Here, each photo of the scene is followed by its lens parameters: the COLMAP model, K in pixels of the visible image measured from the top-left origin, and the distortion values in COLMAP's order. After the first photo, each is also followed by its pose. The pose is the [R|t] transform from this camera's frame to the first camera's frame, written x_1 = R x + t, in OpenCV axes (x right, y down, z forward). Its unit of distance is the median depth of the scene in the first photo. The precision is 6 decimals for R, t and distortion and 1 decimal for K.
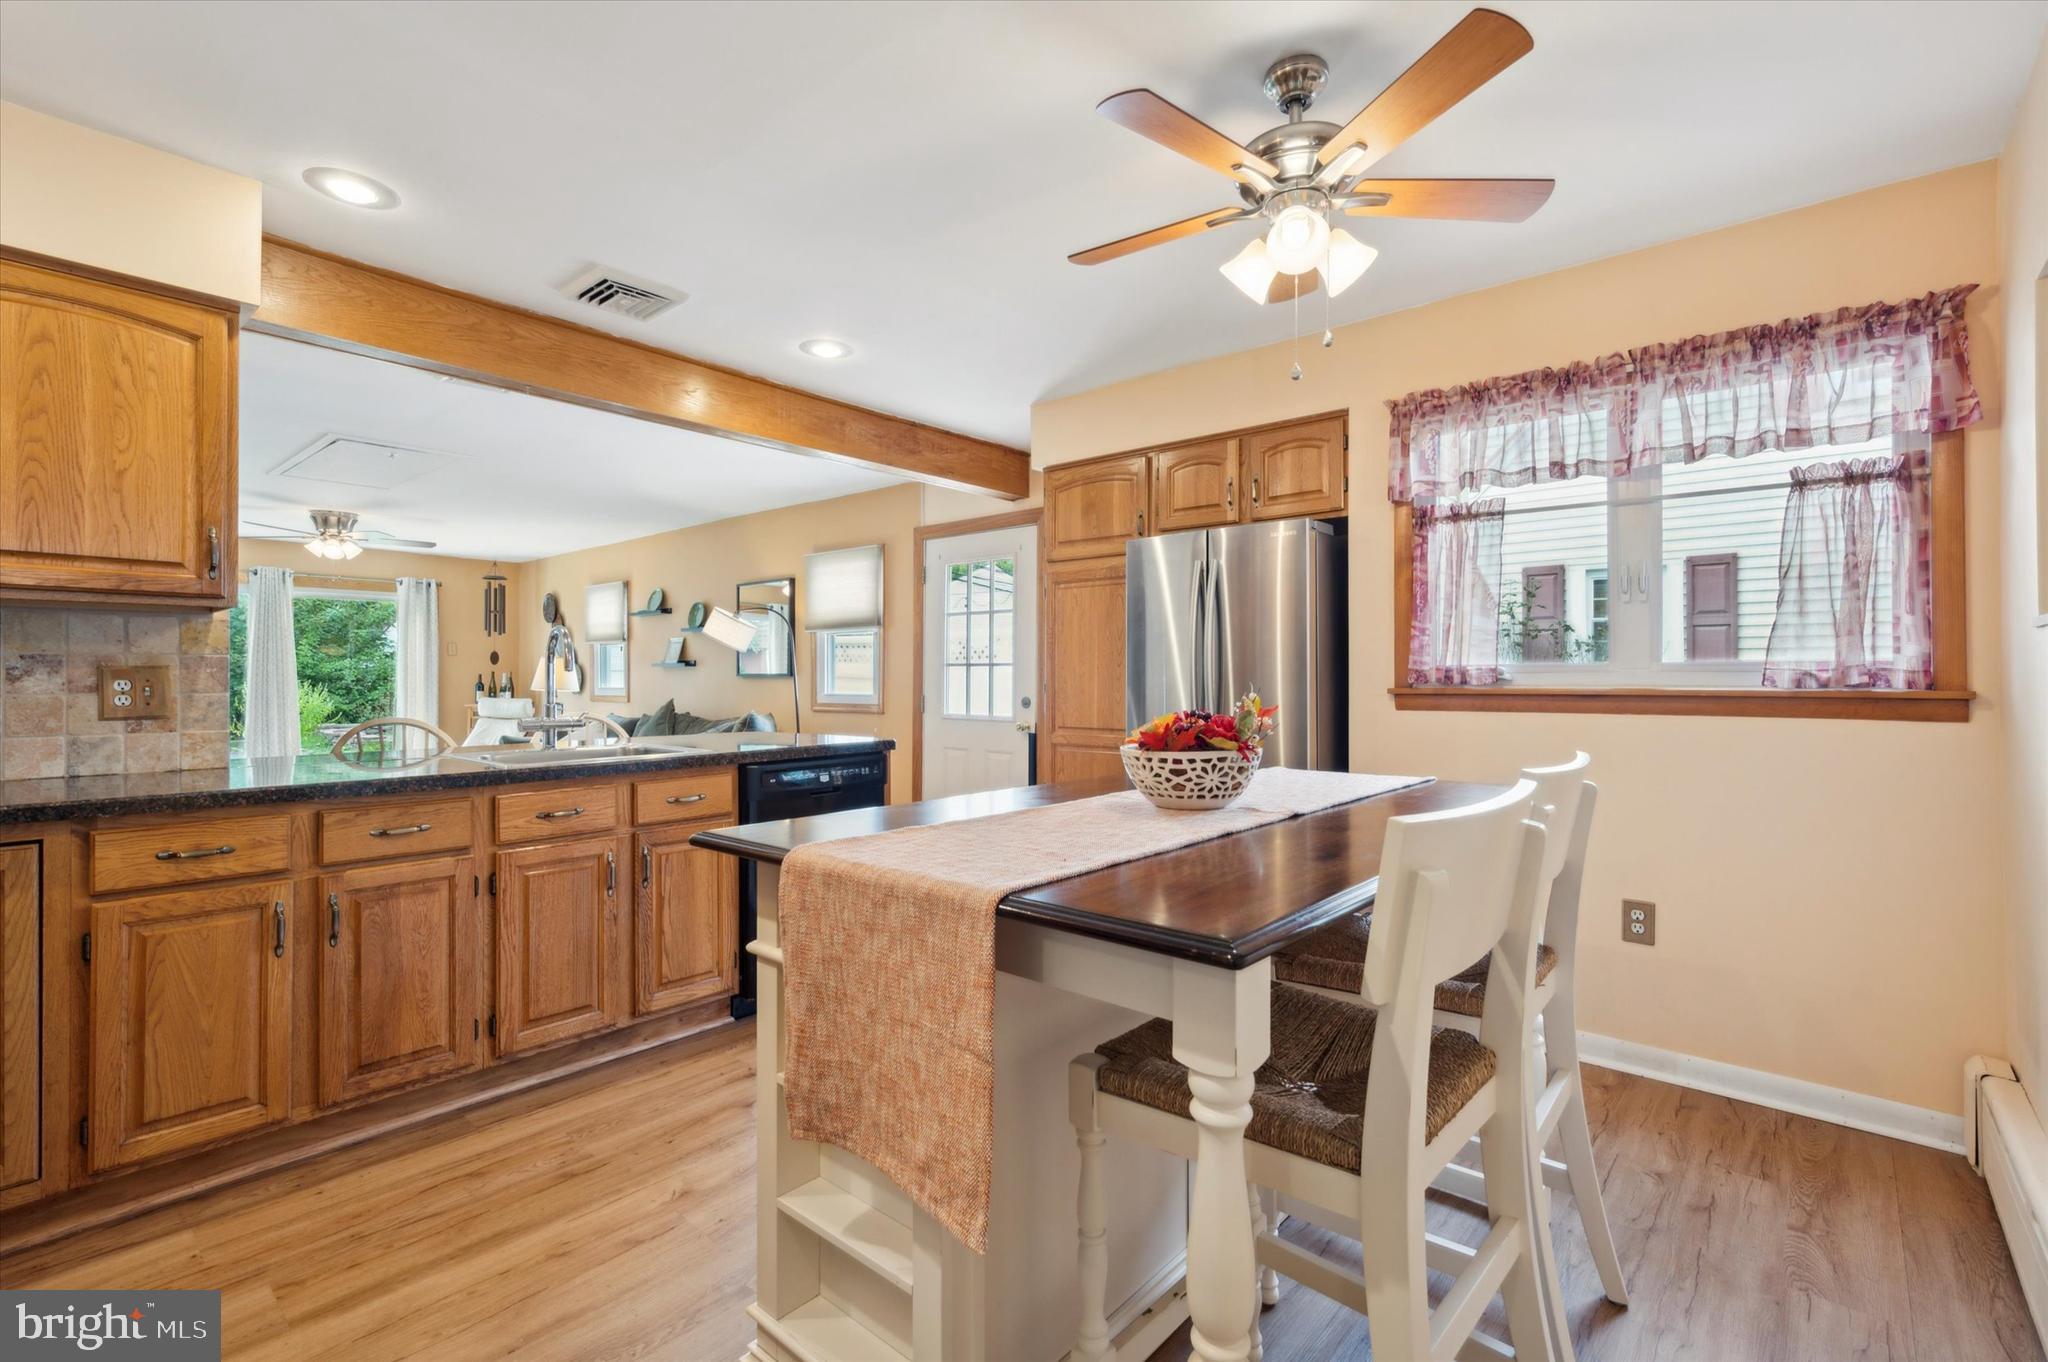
lens RADIAL K [[914.7, 0, 1035.2], [0, 914.7, 677.2], [0, 0, 1]] dist [-0.000176, -0.000012]
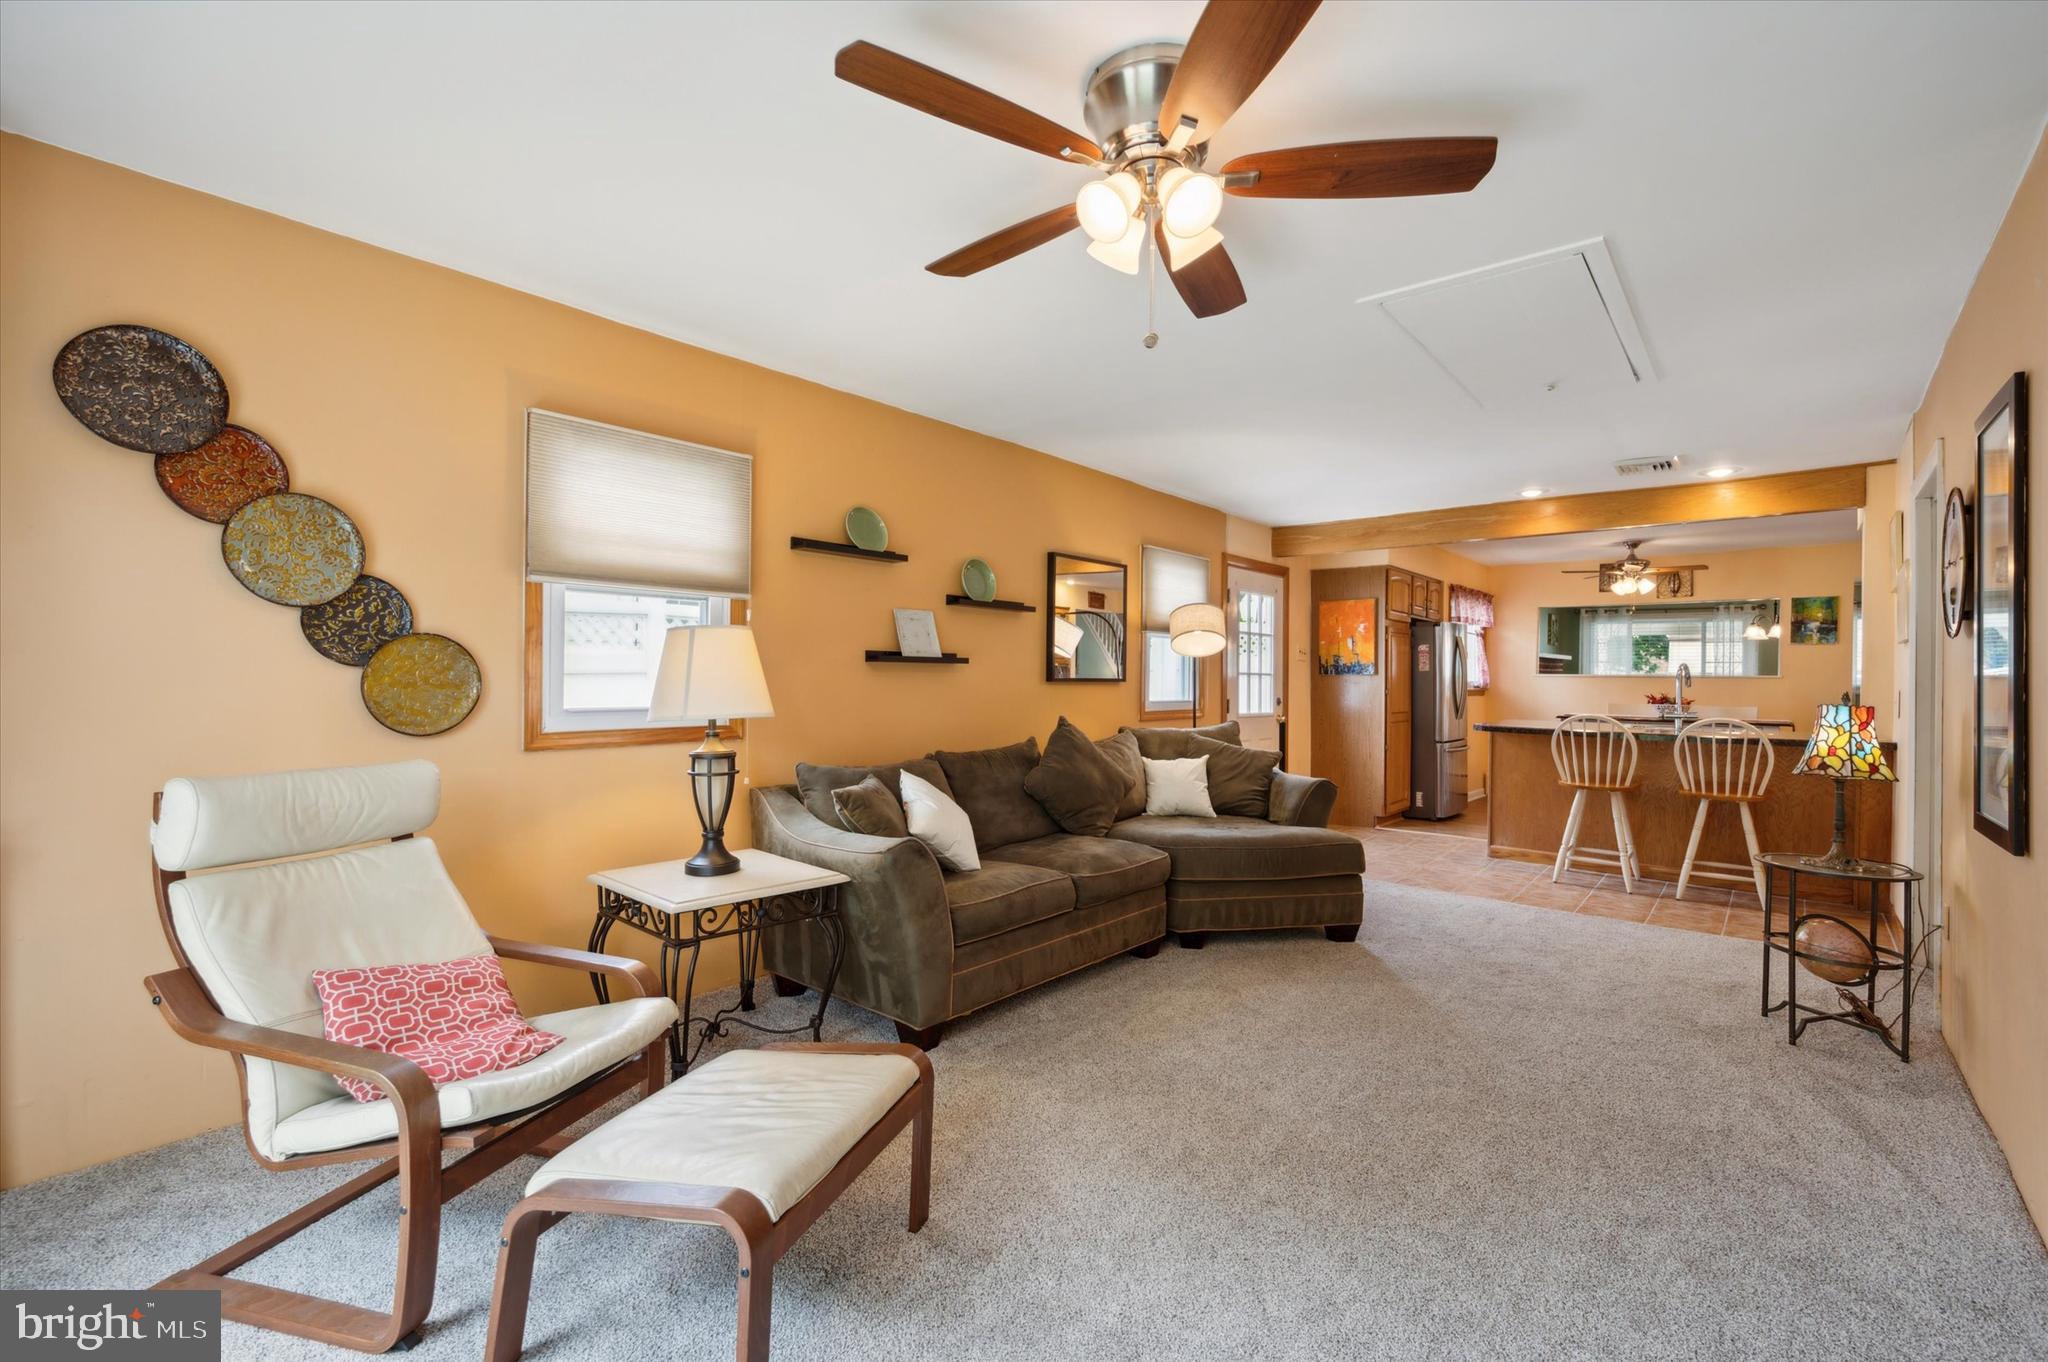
lens RADIAL K [[877.0, 0, 1032.0], [0, 877.0, 675.7], [0, 0, 1]] dist [0.001311, 0.000090]
pose [[-0.000772, 0.001909, 0.999998, -2.165307], [-0.012892, 0.999915, -0.001919, -0.007082], [-0.999917, -0.012893, -0.000747, 2.183910]]
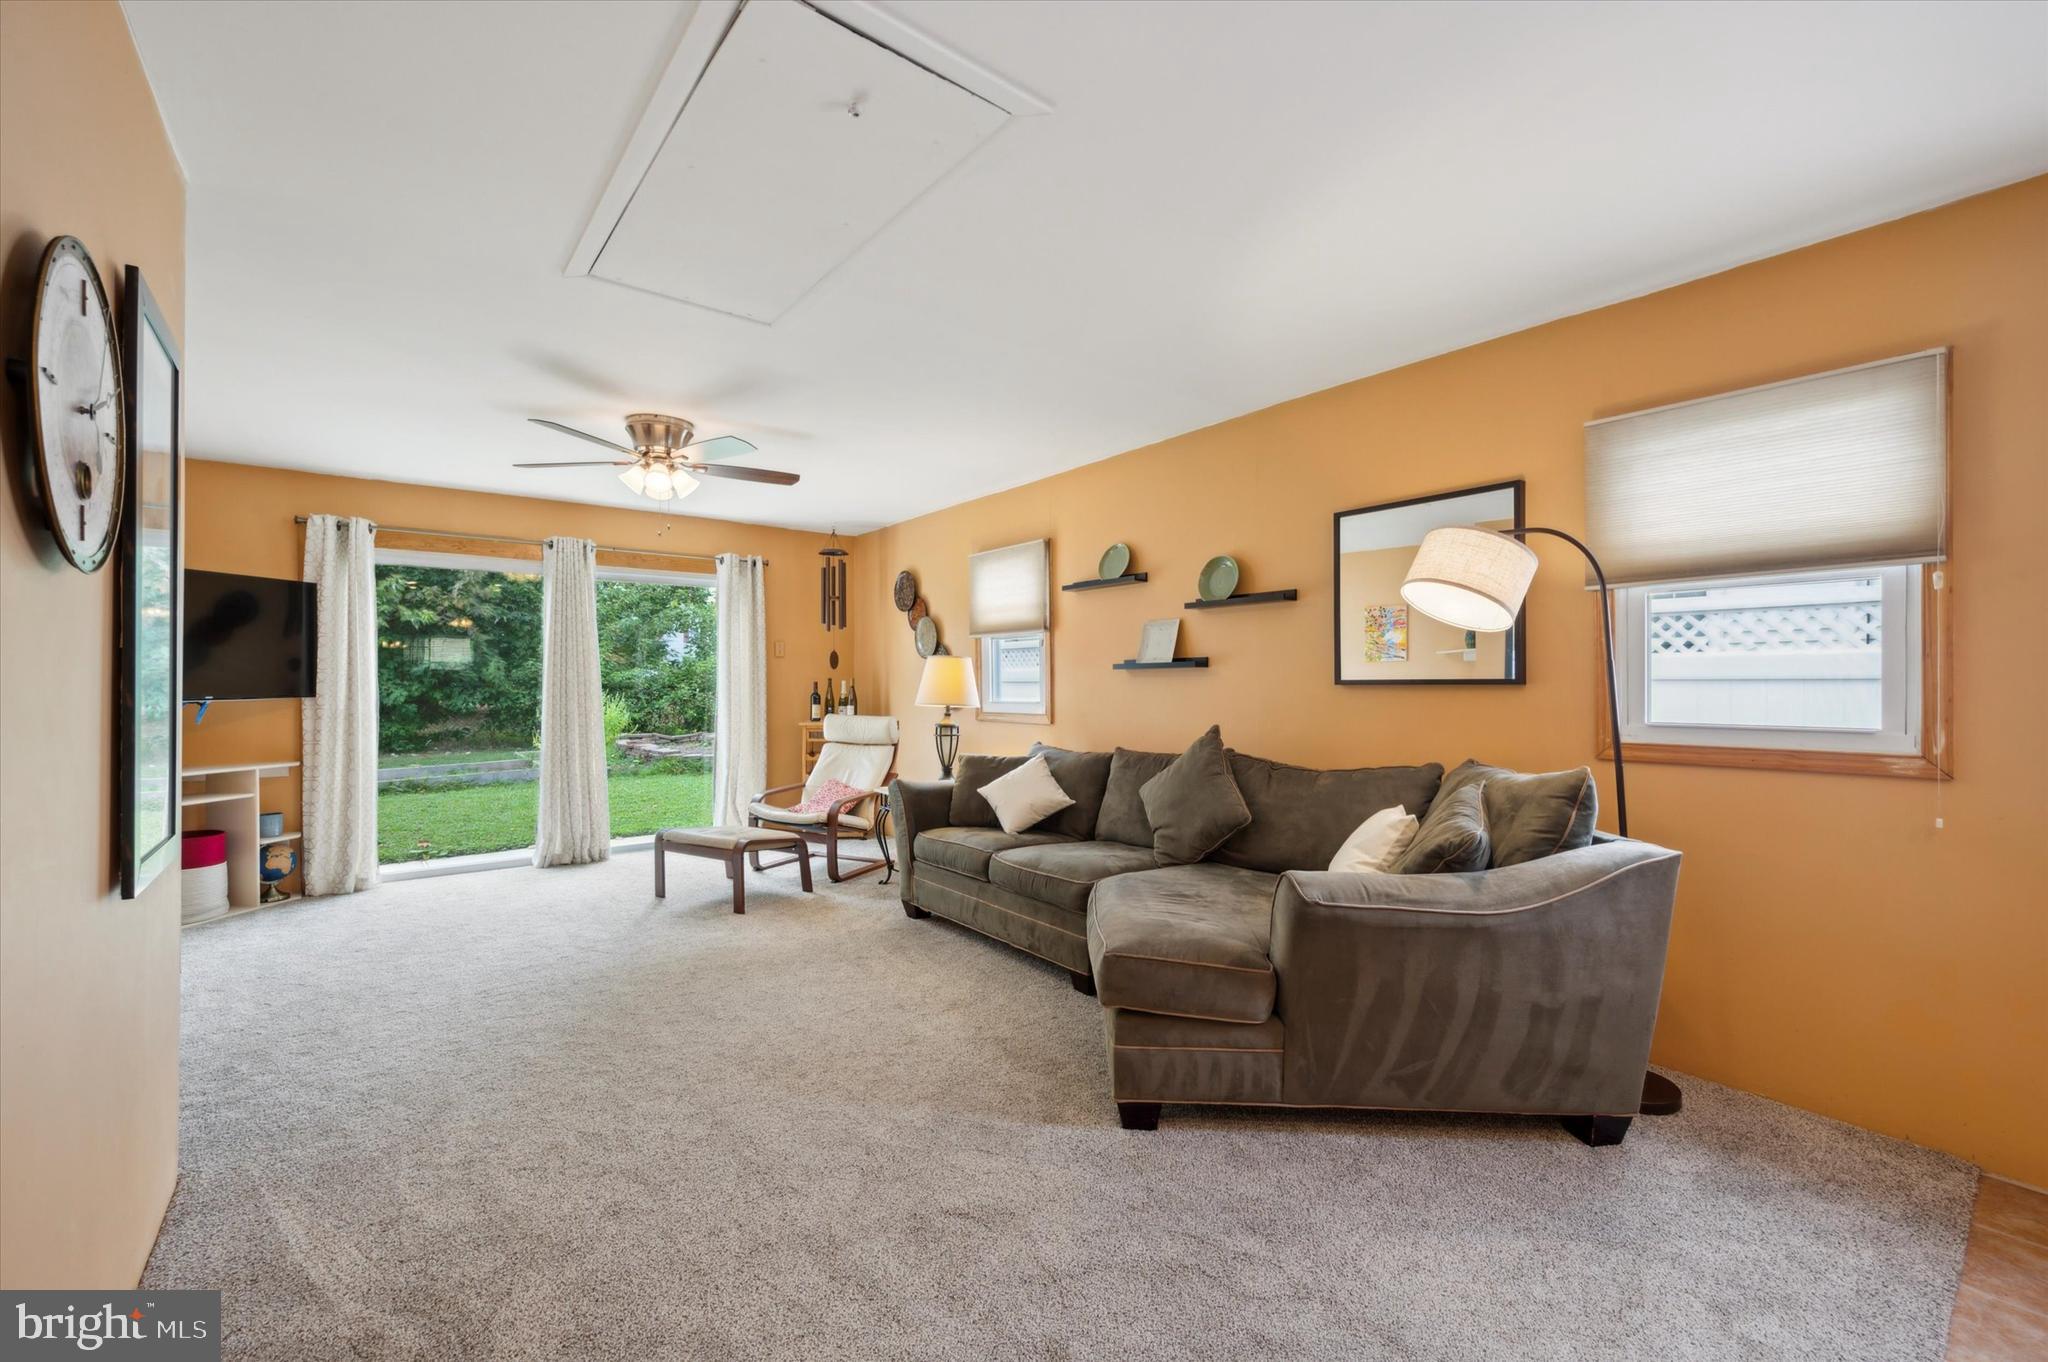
lens RADIAL K [[825.0, 0, 1032.3], [0, 825.0, 685.4], [0, 0, 1]] dist [-0.001507, -0.000208]
pose [[0.983101, -0.003989, -0.183022, -0.884289], [0.004580, 0.999986, 0.002804, -0.005008], [0.183008, -0.003595, 0.983105, 1.053407]]
